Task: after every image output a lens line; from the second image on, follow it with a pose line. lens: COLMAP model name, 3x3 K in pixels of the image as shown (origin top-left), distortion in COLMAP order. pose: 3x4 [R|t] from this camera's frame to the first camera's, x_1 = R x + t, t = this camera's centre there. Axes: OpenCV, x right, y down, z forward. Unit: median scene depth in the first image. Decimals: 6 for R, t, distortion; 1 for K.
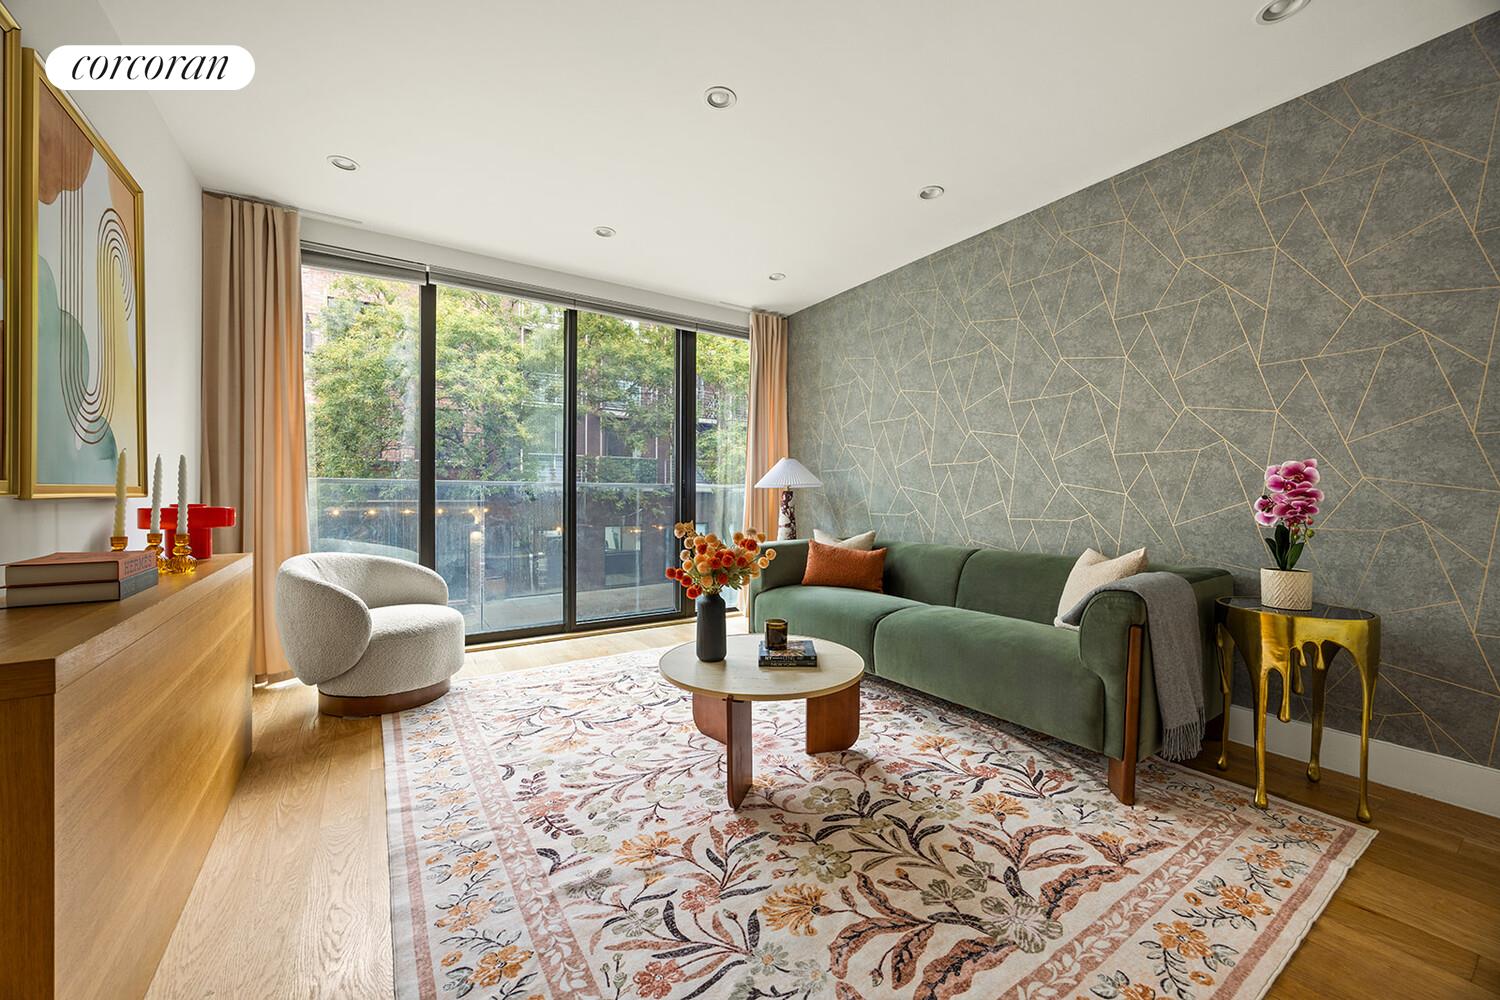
lens RADIAL K [[577.6, 0, 751.5], [0, 577.6, 497.1], [0, 0, 1]] dist [0.001923, 0.000191]
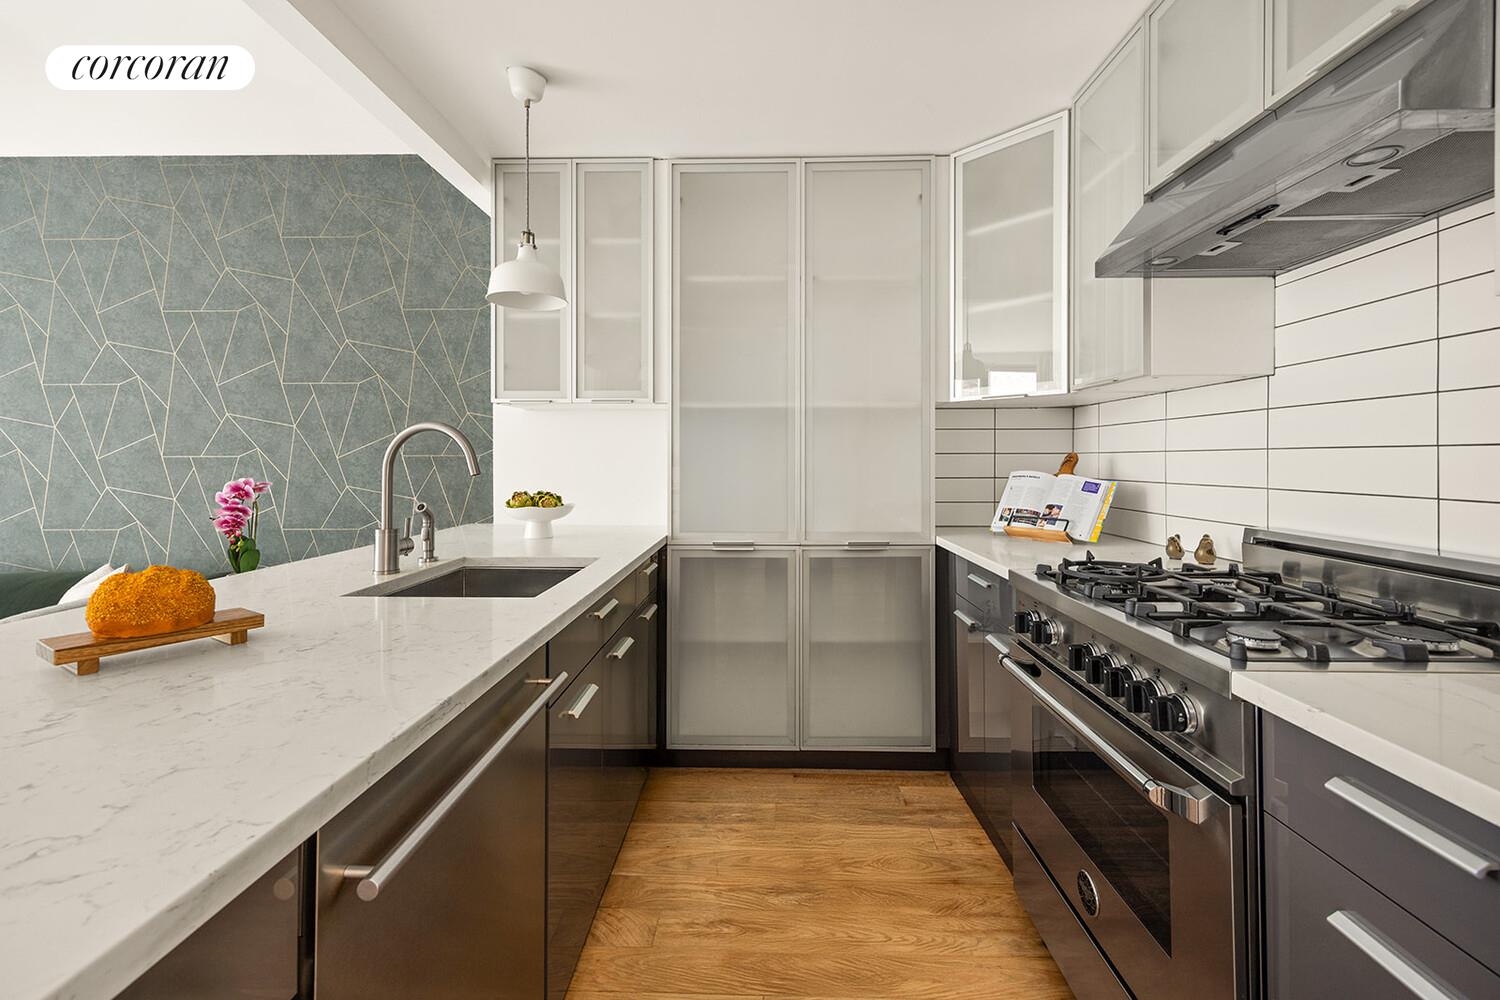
lens RADIAL K [[679.5, 0, 750.2], [0, 679.5, 503.3], [0, 0, 1]] dist [0.001348, -0.000405]
pose [[0.566363, -0.003819, 0.824147, 0.230682], [0.002175, 0.999993, 0.003139, -0.000645], [-0.824153, 0.000014, 0.566367, -0.347998]]
